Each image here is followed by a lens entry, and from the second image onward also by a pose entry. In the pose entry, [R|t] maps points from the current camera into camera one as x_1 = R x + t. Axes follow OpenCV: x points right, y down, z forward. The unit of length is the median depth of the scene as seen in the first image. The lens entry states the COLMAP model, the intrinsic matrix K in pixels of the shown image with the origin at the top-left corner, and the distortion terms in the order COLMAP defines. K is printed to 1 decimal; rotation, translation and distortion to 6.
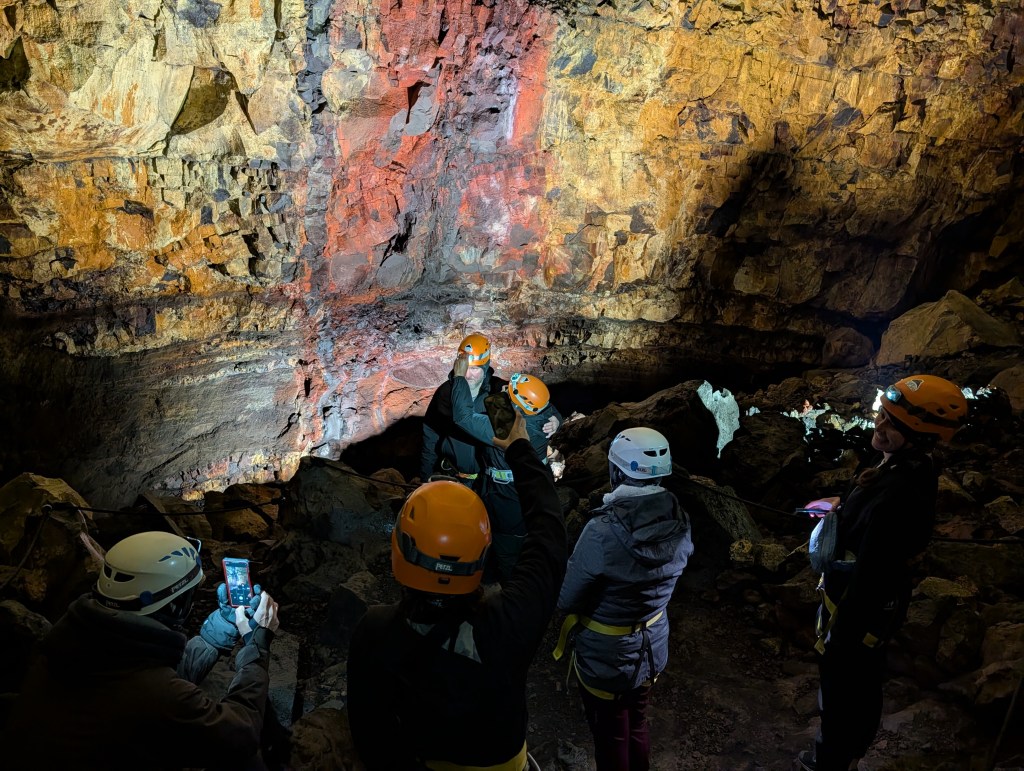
lens RADIAL K [[716.1, 0, 512.0], [0, 716.1, 385.5], [0, 0, 1]] dist [-0.005297, -0.004886]
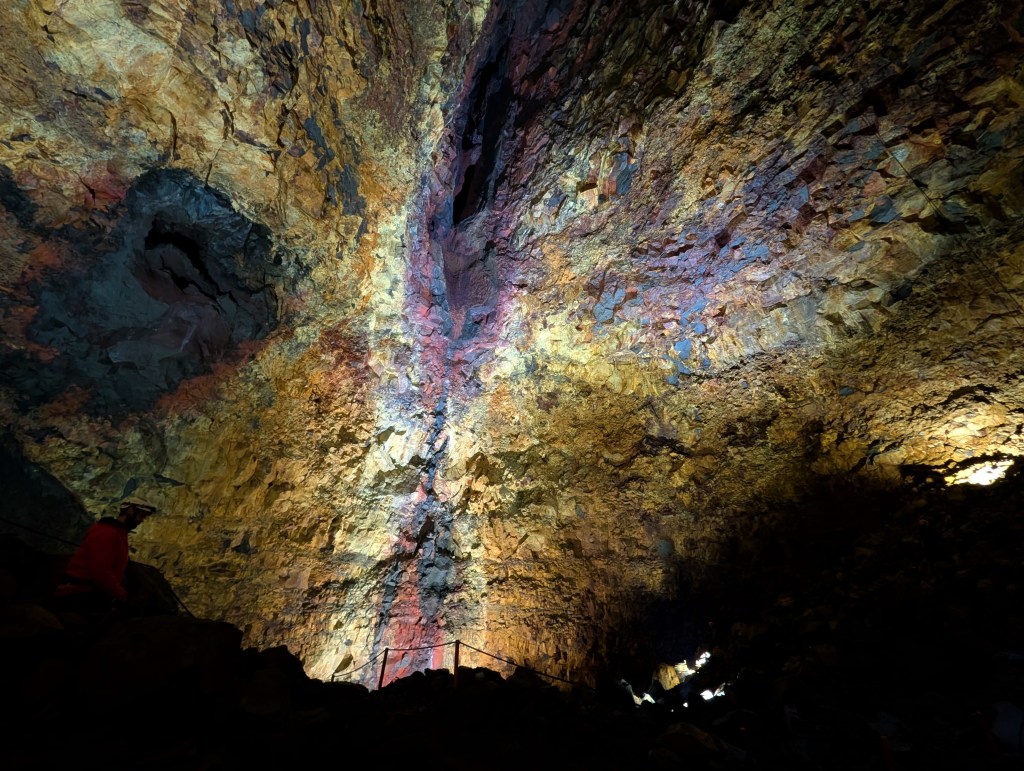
lens RADIAL K [[398.1, 0, 514.2], [0, 398.1, 380.8], [0, 0, 1]] dist [-0.001335, -0.000015]
pose [[0.986913, -0.082454, -0.138576, 0.727090], [-0.045419, 0.682441, -0.729528, 0.080229], [0.154722, 0.726275, 0.669766, -1.148845]]
